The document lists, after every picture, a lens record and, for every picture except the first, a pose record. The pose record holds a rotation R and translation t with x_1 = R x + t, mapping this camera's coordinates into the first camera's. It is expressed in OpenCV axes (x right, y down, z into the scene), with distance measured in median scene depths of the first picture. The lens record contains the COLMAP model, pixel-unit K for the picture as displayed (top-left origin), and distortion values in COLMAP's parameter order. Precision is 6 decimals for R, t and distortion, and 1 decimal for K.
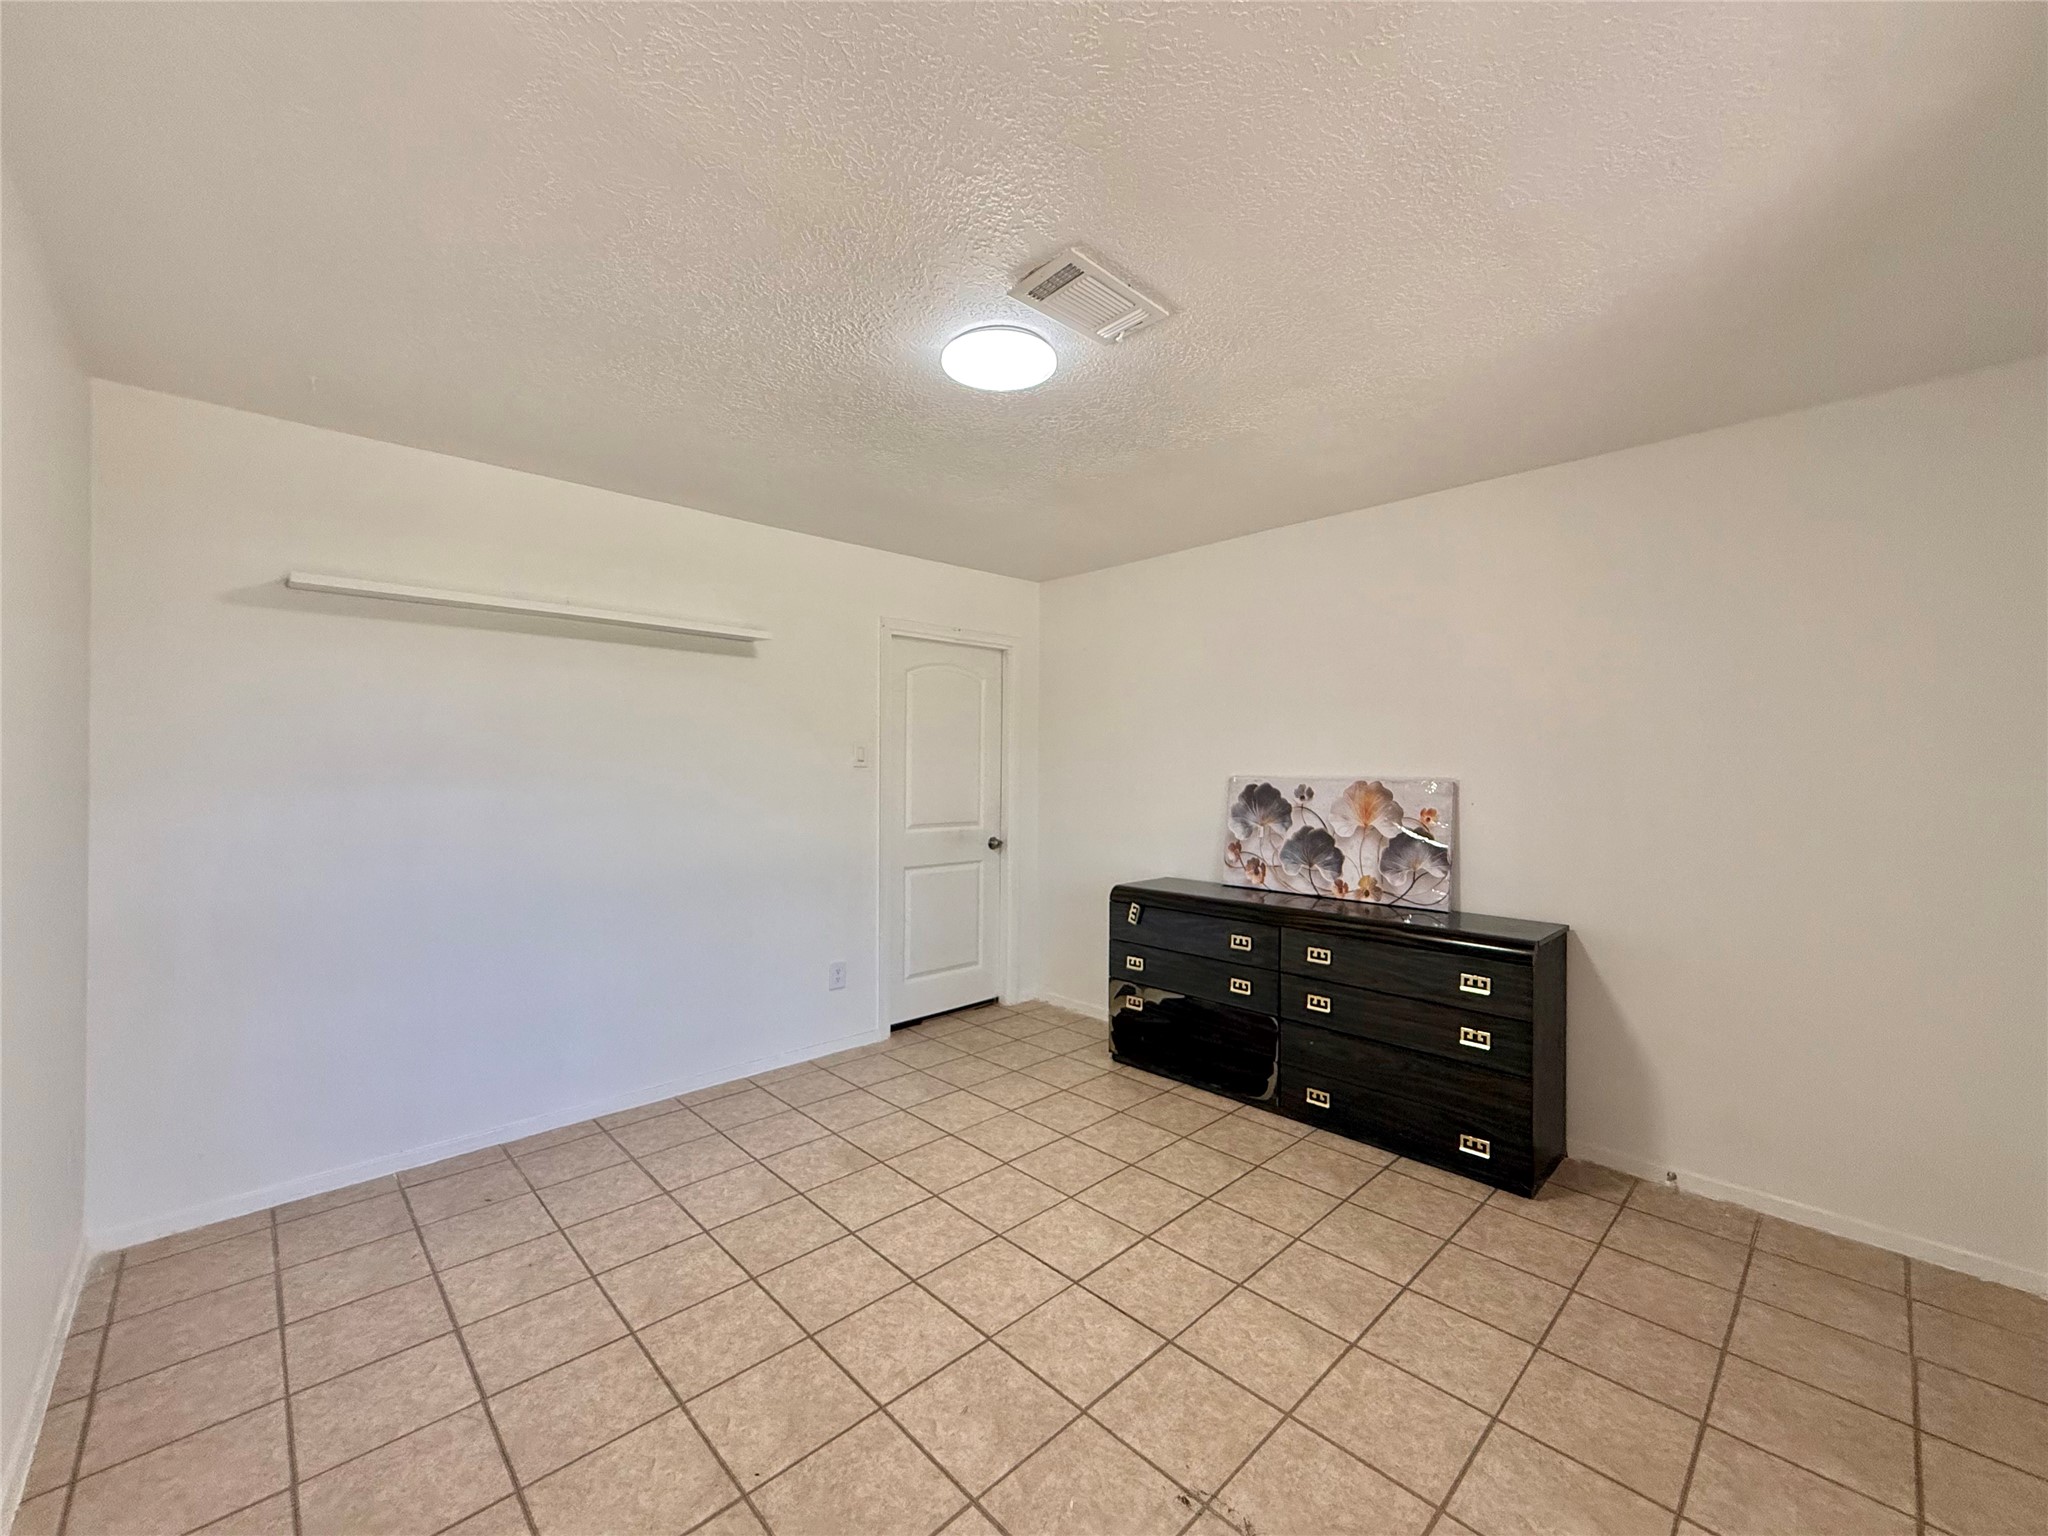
lens RADIAL K [[814.5, 0, 1024.0], [0, 814.5, 768.0], [0, 0, 1]] dist [-0.002030, 0.000575]
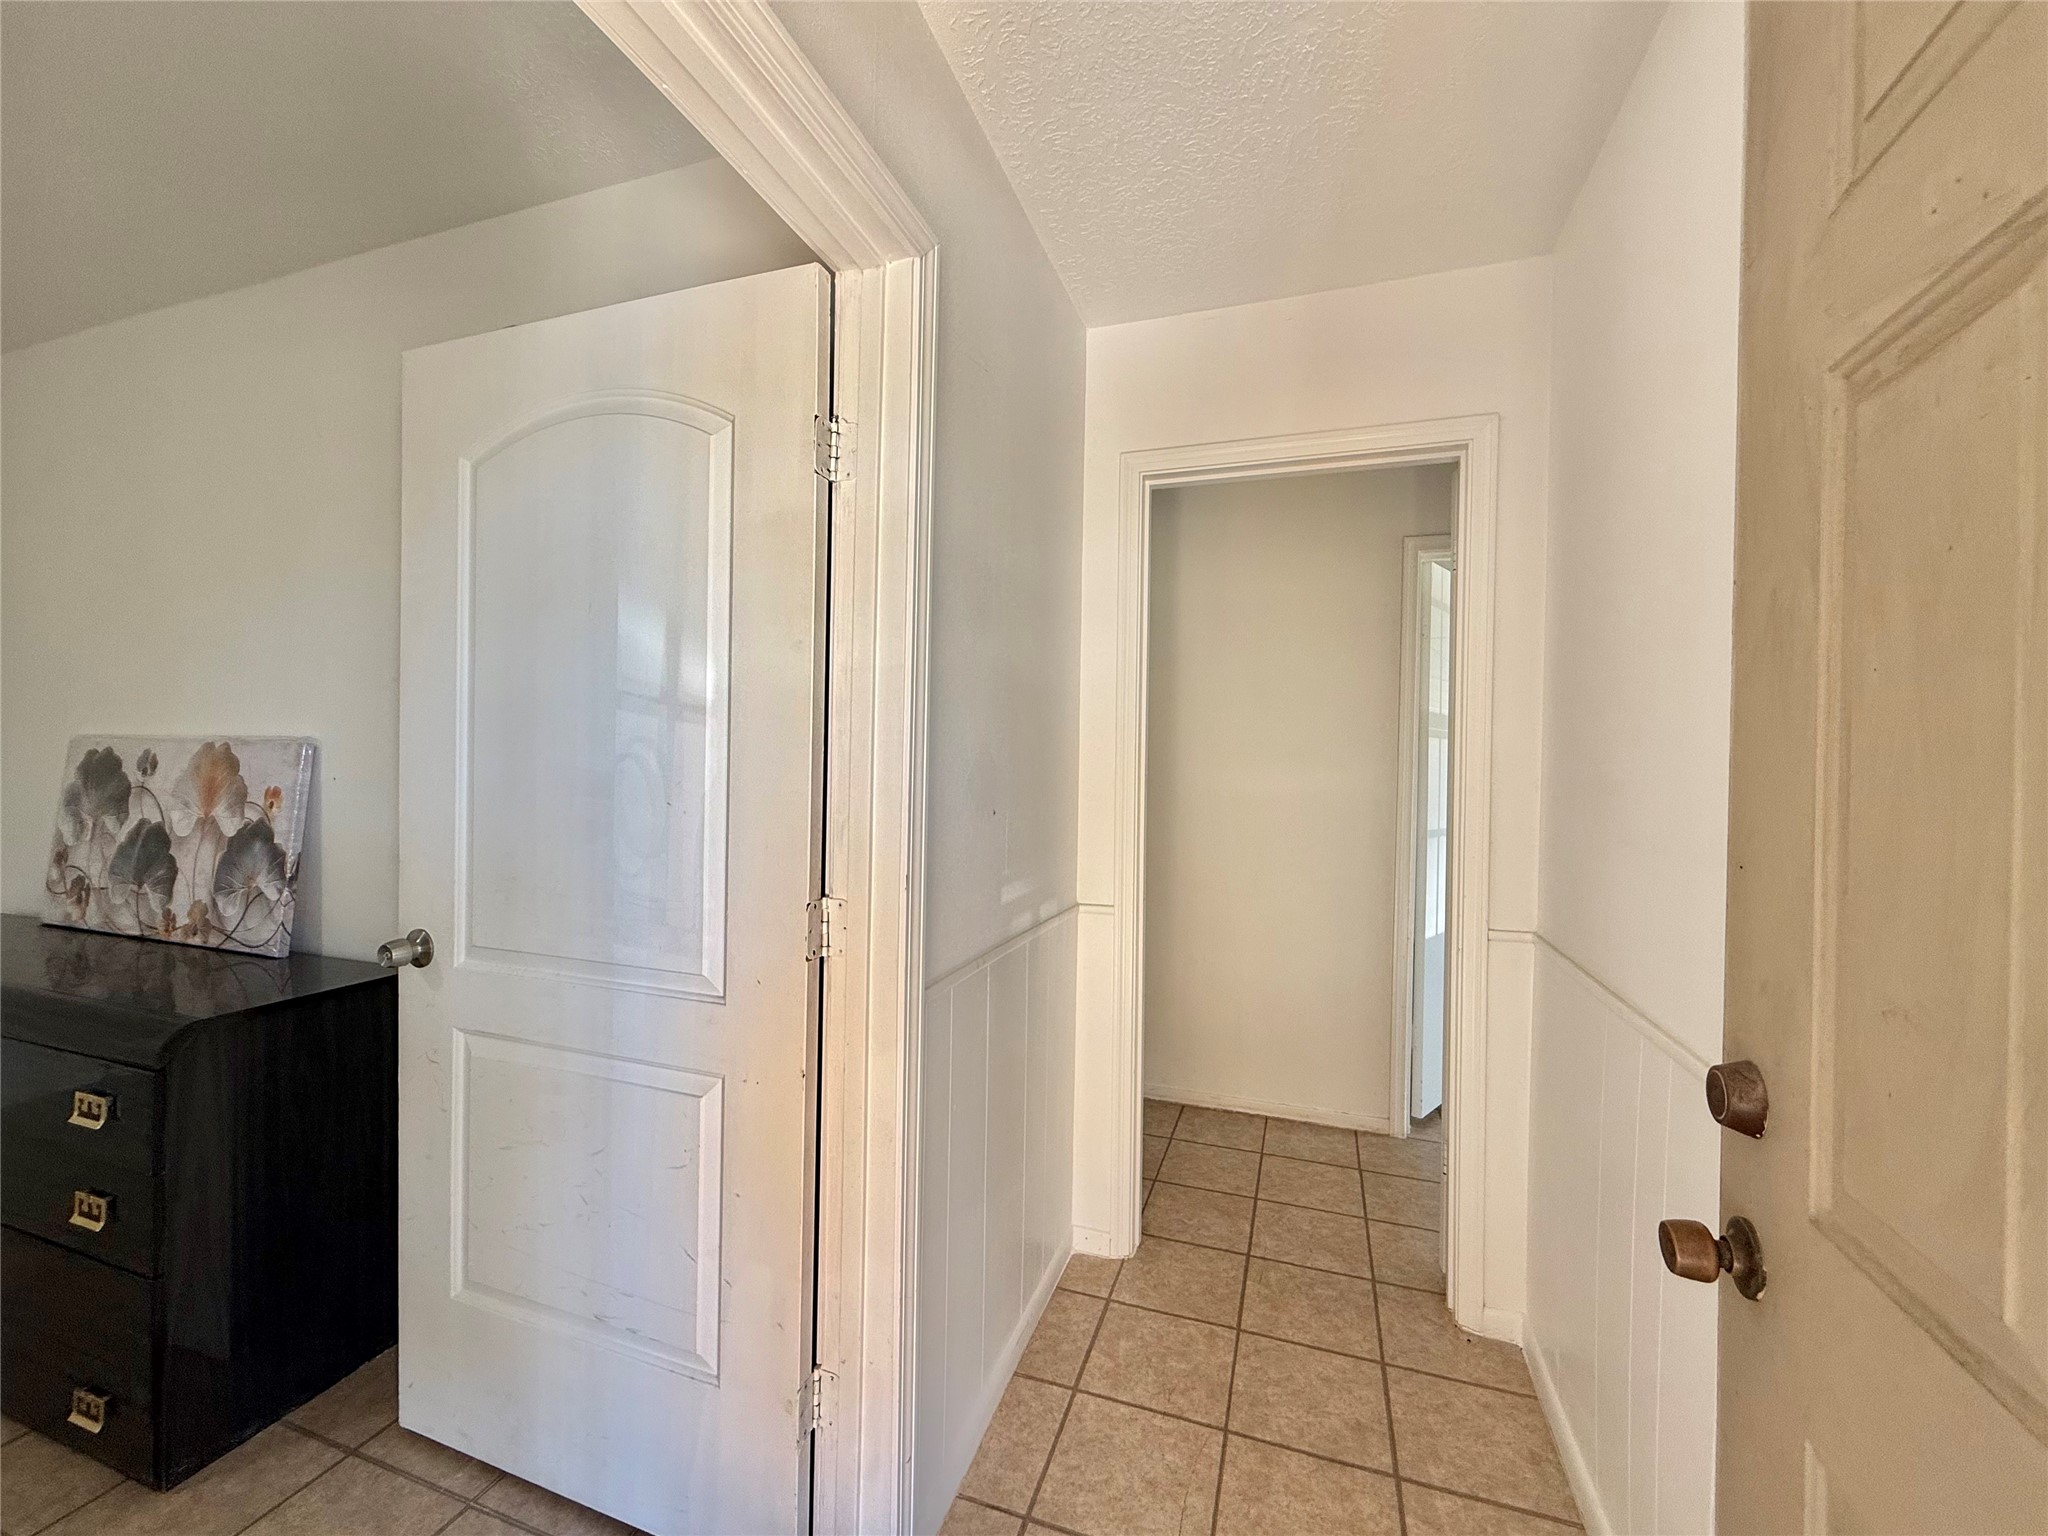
lens RADIAL K [[814.5, 0, 1024.0], [0, 814.5, 768.0], [0, 0, 1]] dist [-0.002030, 0.000575]
pose [[0.889735, 0.003806, 0.456462, 0.672487], [-0.011237, 0.999845, 0.013565, 0.019941], [-0.456340, -0.017199, 0.889639, 0.192271]]
